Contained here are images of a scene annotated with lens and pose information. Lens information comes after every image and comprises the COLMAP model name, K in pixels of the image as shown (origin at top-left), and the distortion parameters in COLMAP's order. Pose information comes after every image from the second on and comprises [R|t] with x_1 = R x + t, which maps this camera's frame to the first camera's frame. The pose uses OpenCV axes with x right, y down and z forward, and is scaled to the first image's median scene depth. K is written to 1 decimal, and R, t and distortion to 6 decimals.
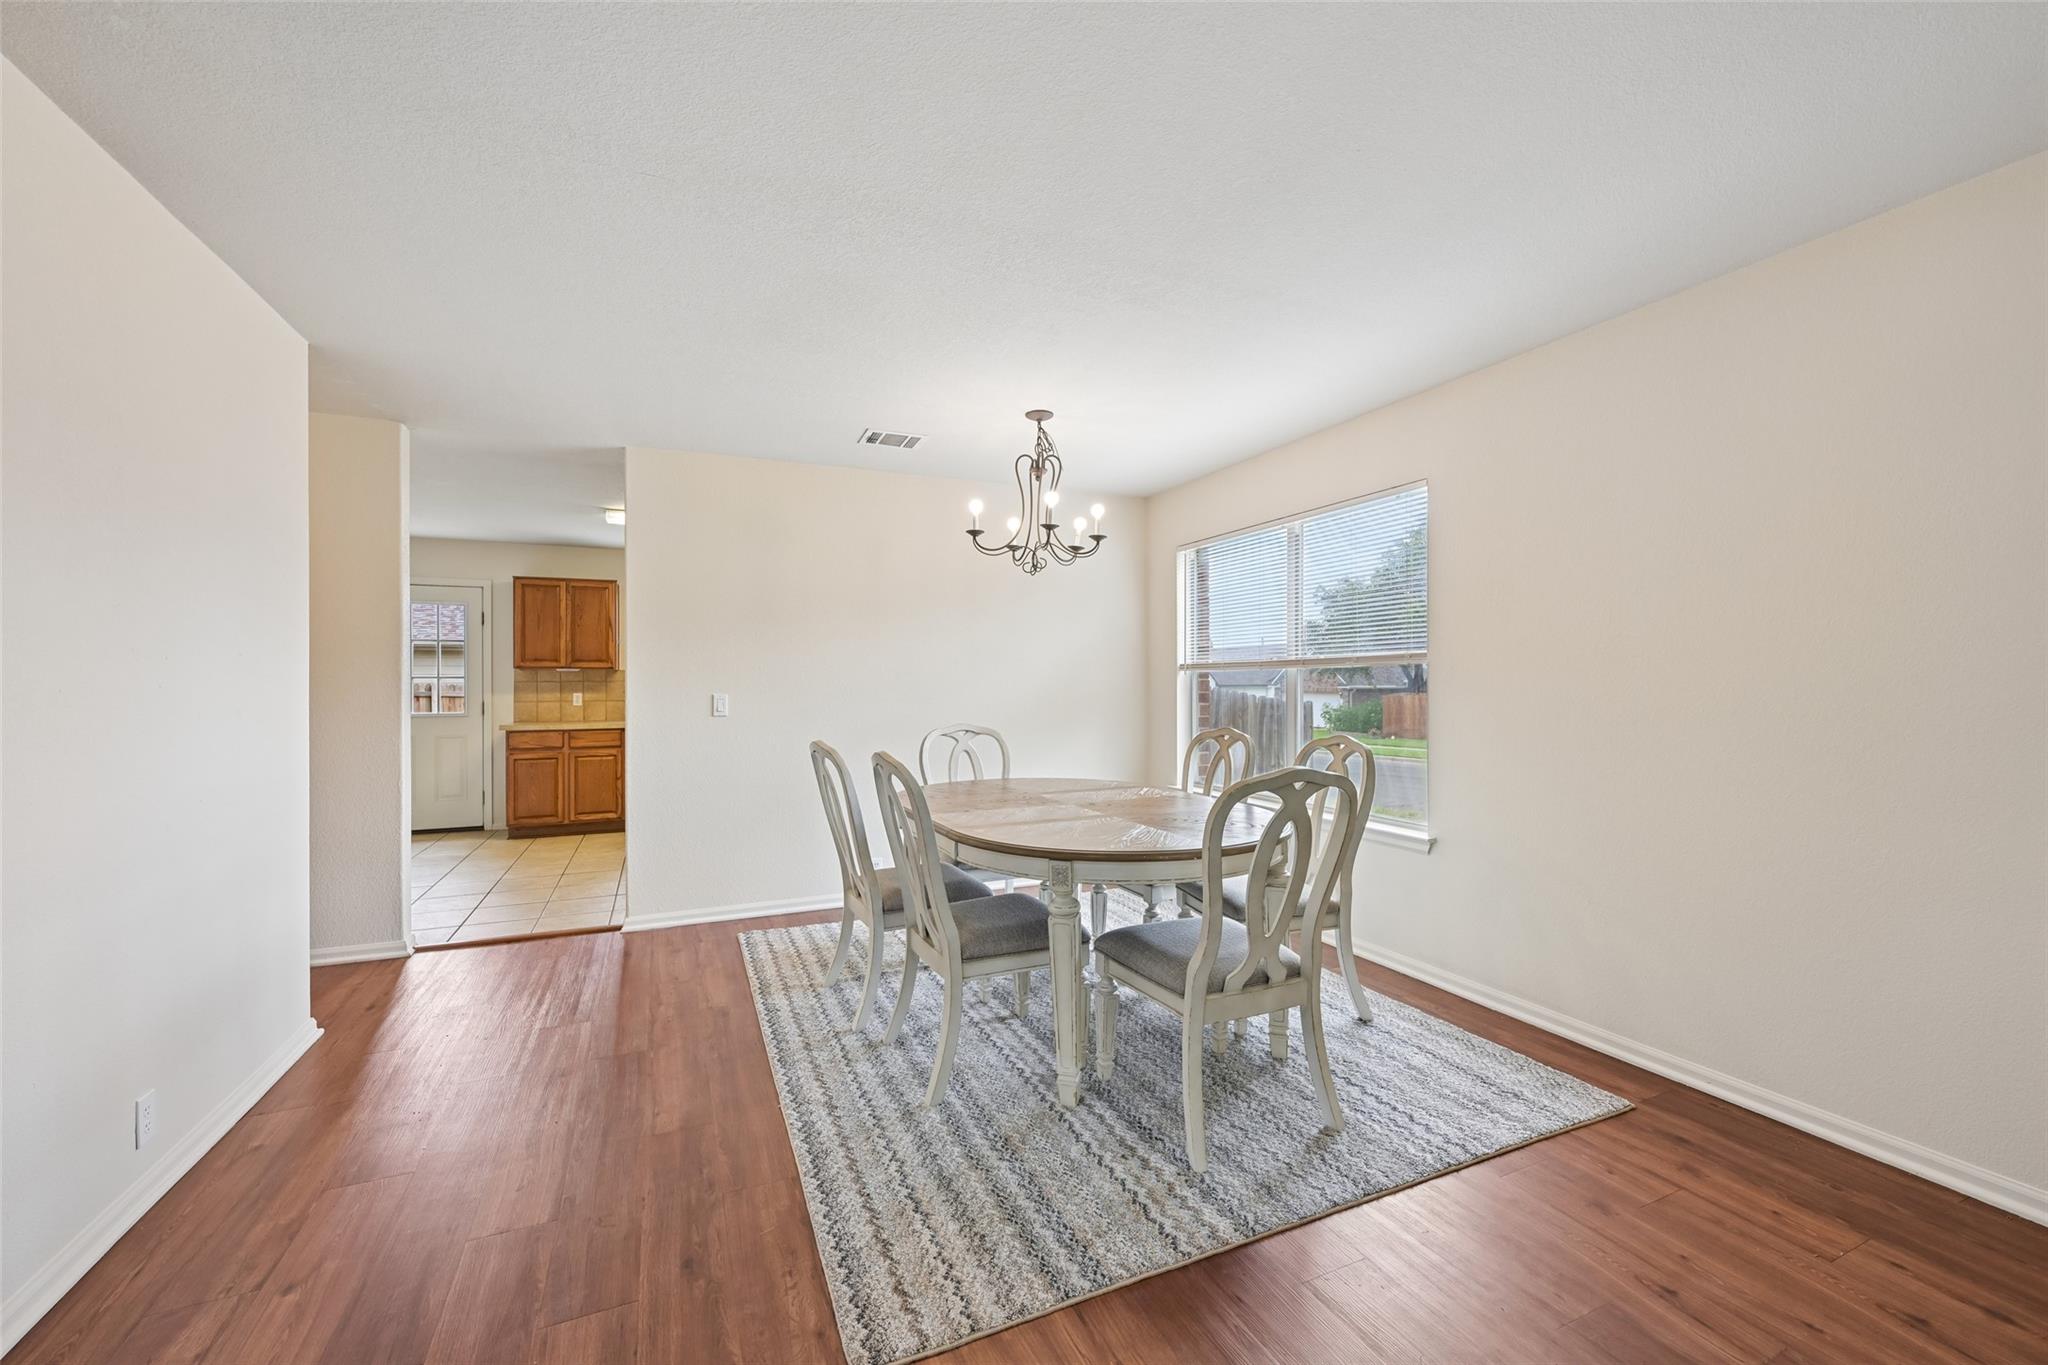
lens RADIAL K [[807.5, 0, 1024.5], [0, 807.5, 684.1], [0, 0, 1]] dist [-0.001507, 0.000058]
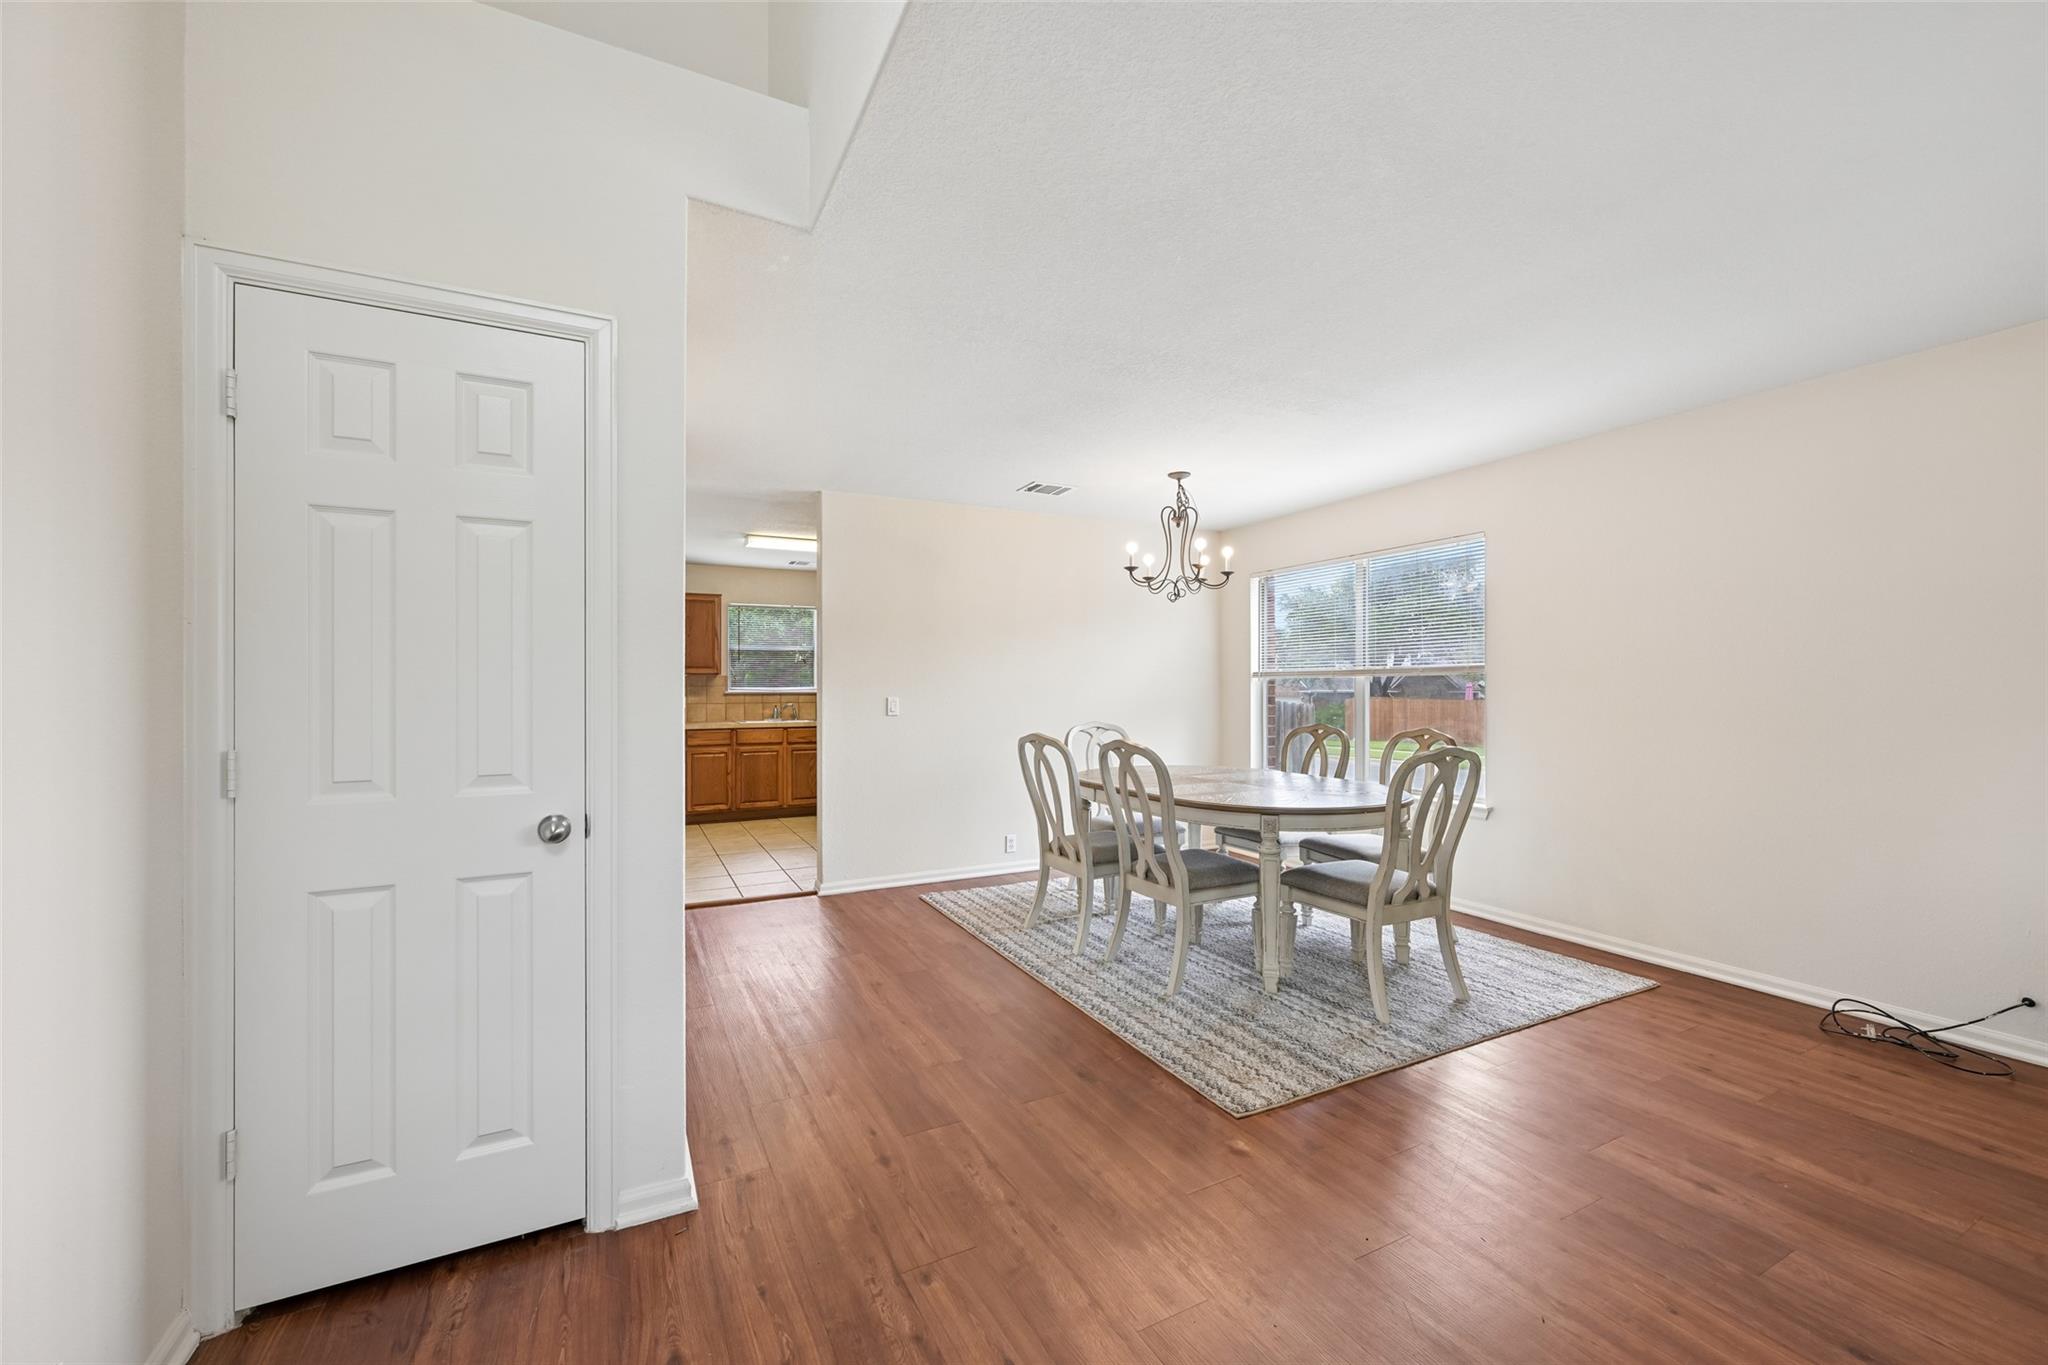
lens RADIAL K [[807.5, 0, 1024.2], [0, 807.5, 686.1], [0, 0, 1]] dist [-0.001507, 0.000058]
pose [[0.998502, 0.000726, 0.054713, -0.352821], [-0.000586, 0.999996, -0.002588, -0.001757], [-0.054714, 0.002552, 0.998499, -0.290542]]
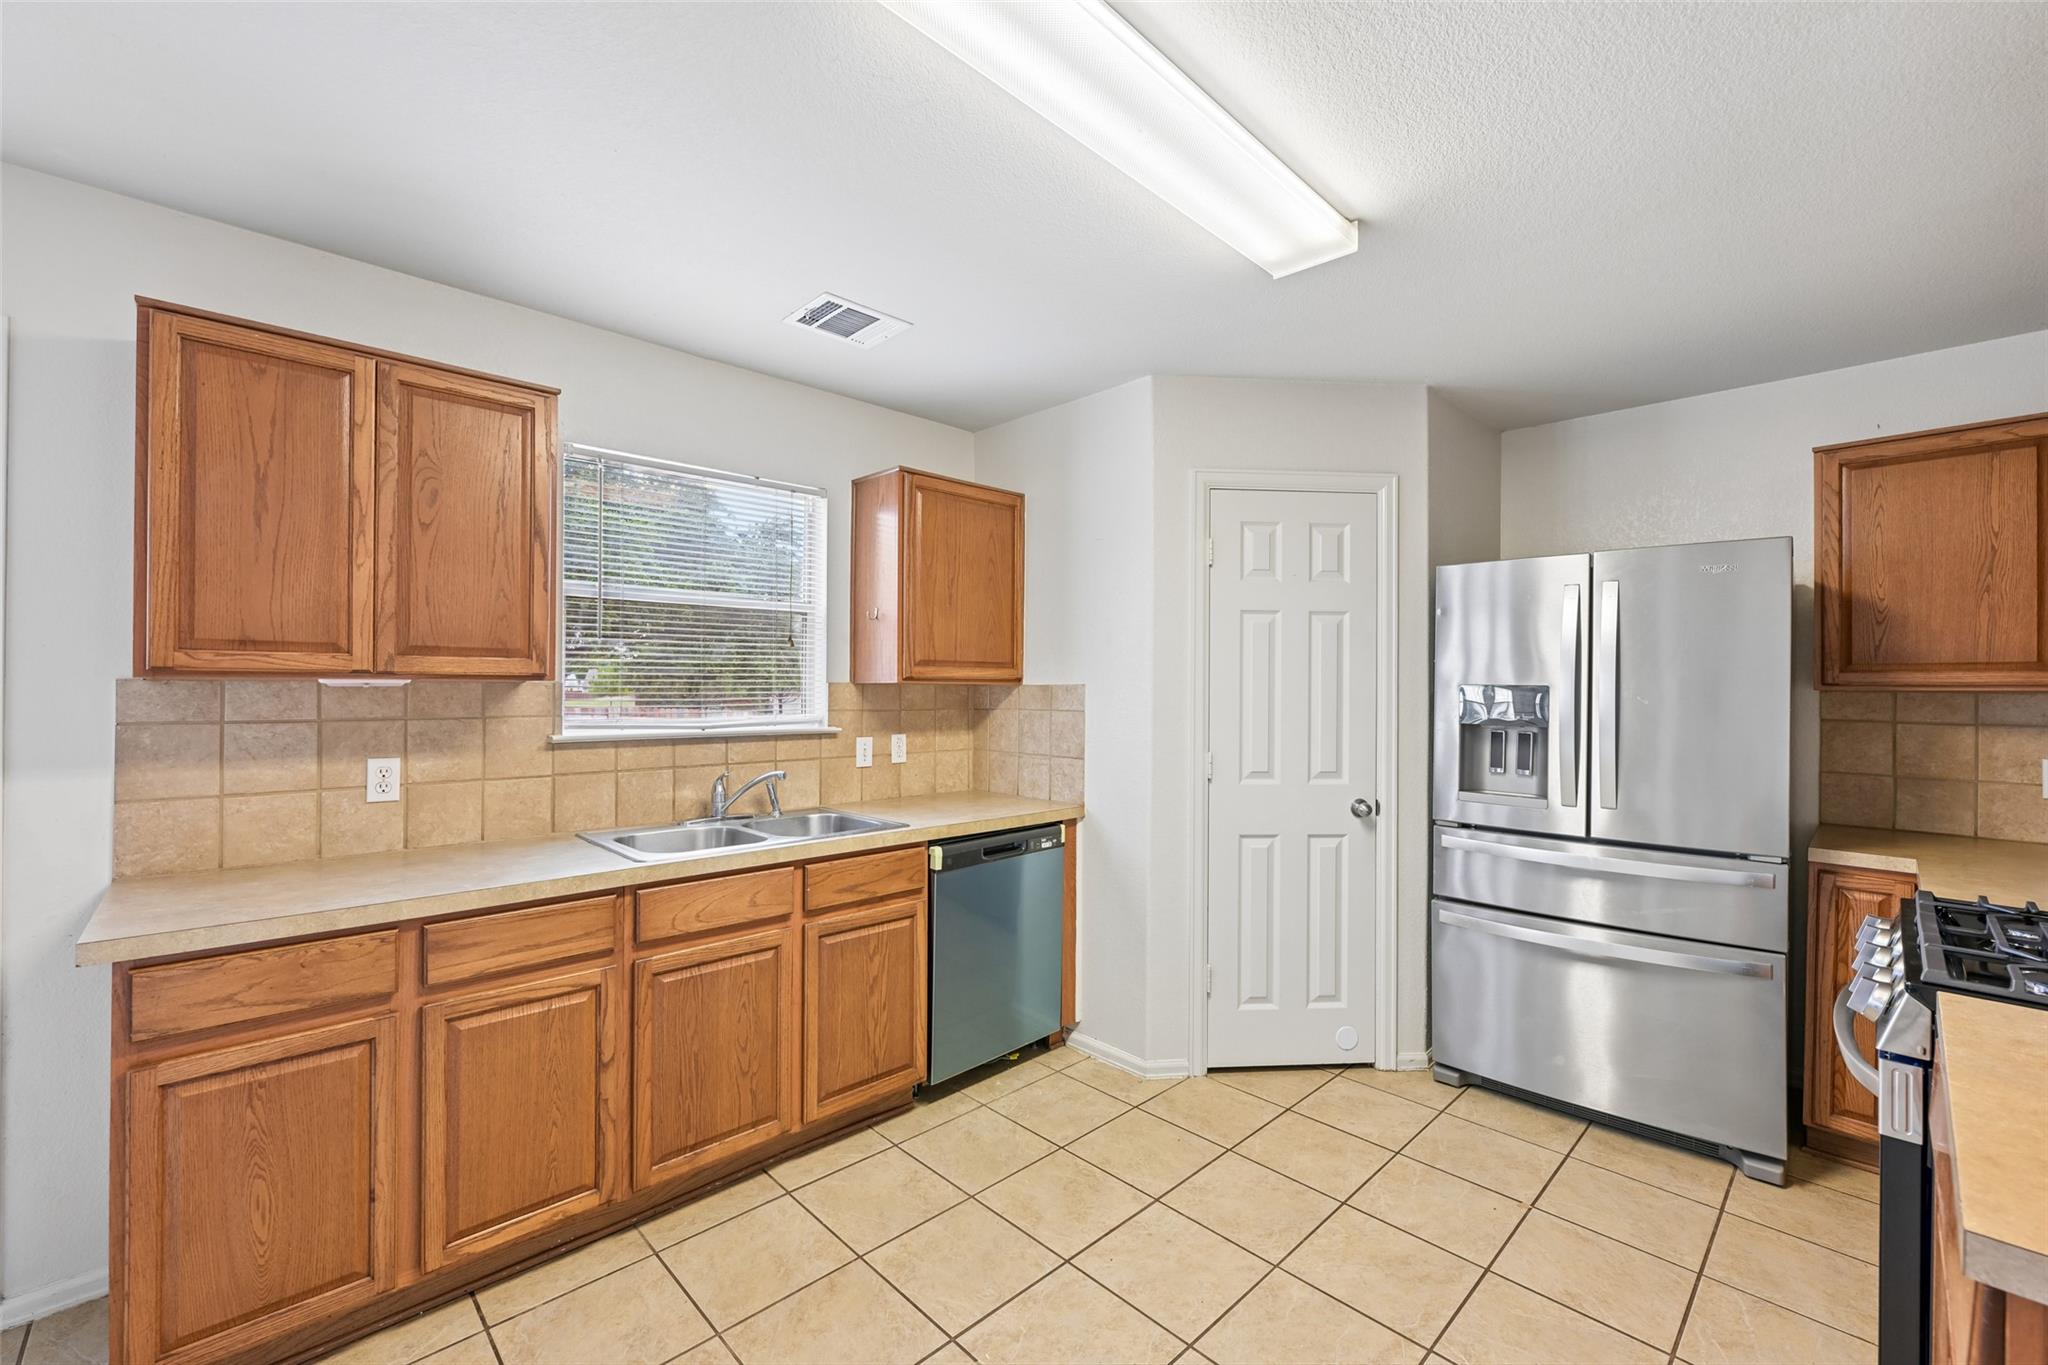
lens RADIAL K [[839.5, 0, 1022.3], [0, 839.5, 681.8], [0, 0, 1]] dist [-0.001616, 0.000170]
pose [[0.940816, 0.008836, 0.338801, -1.037147], [-0.006344, 0.999944, -0.008464, -0.038056], [-0.338857, 0.005814, 0.940820, 1.492249]]
